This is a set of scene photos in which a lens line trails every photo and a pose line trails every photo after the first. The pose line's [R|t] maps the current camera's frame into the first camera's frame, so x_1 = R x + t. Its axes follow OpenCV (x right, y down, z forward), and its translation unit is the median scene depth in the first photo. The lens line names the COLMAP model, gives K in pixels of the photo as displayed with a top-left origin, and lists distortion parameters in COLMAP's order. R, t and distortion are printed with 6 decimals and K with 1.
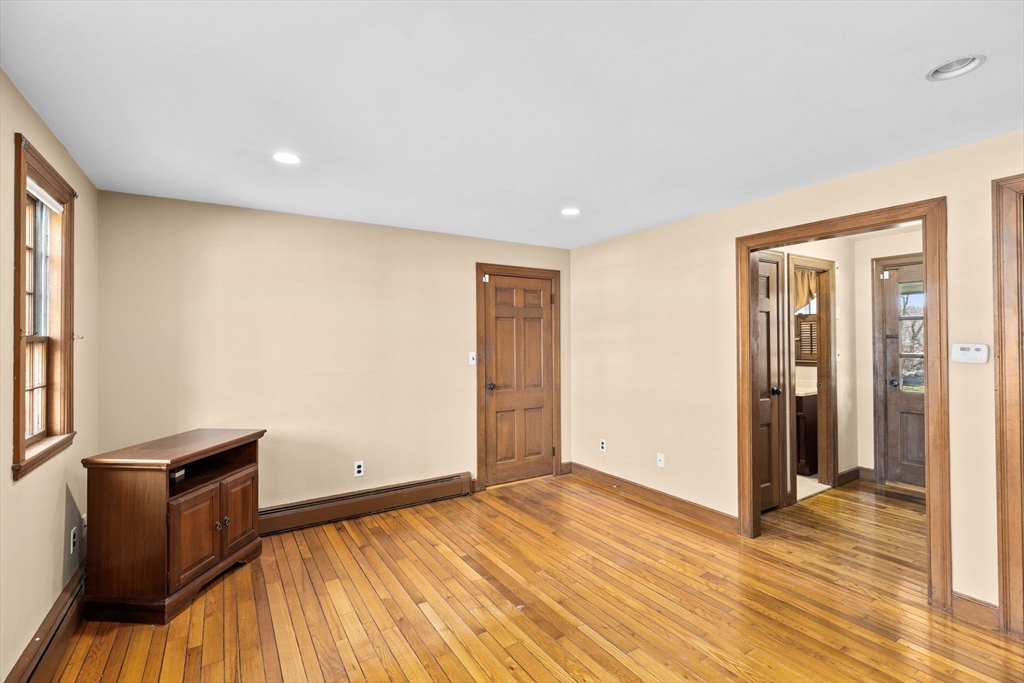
lens RADIAL K [[462.1, 0, 510.3], [0, 462.1, 336.2], [0, 0, 1]] dist [-0.010430, 0.005753]
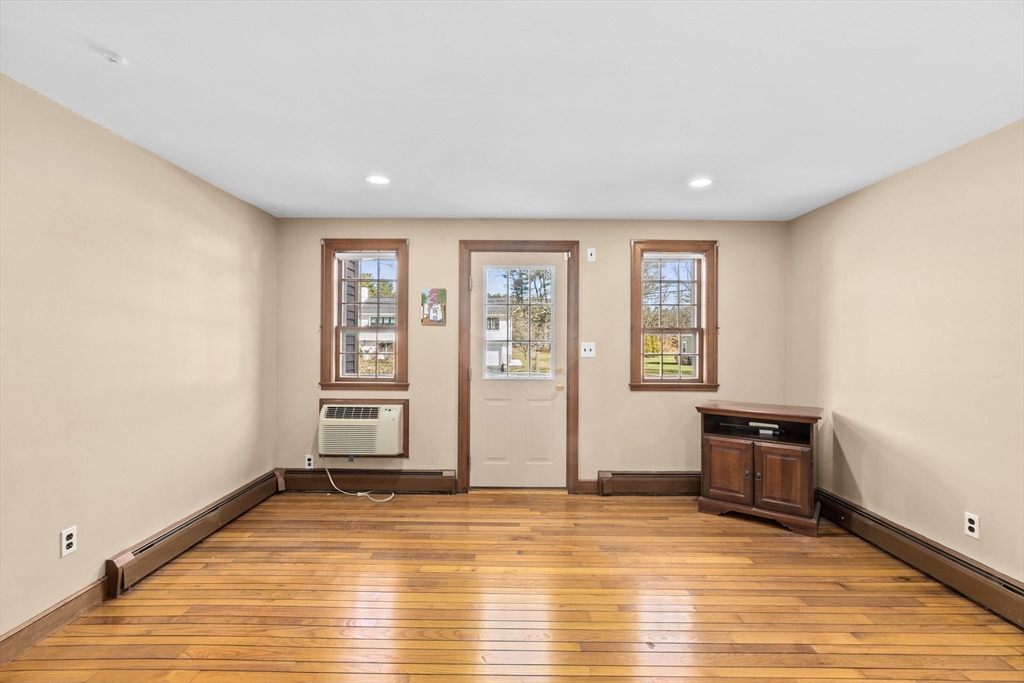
lens RADIAL K [[462.1, 0, 511.2], [0, 462.1, 340.3], [0, 0, 1]] dist [-0.010430, 0.005753]
pose [[-0.532428, 0.002149, -0.846473, 0.674173], [0.000981, 0.999998, 0.001922, 0.036220], [0.846475, 0.000192, -0.532428, 0.976378]]
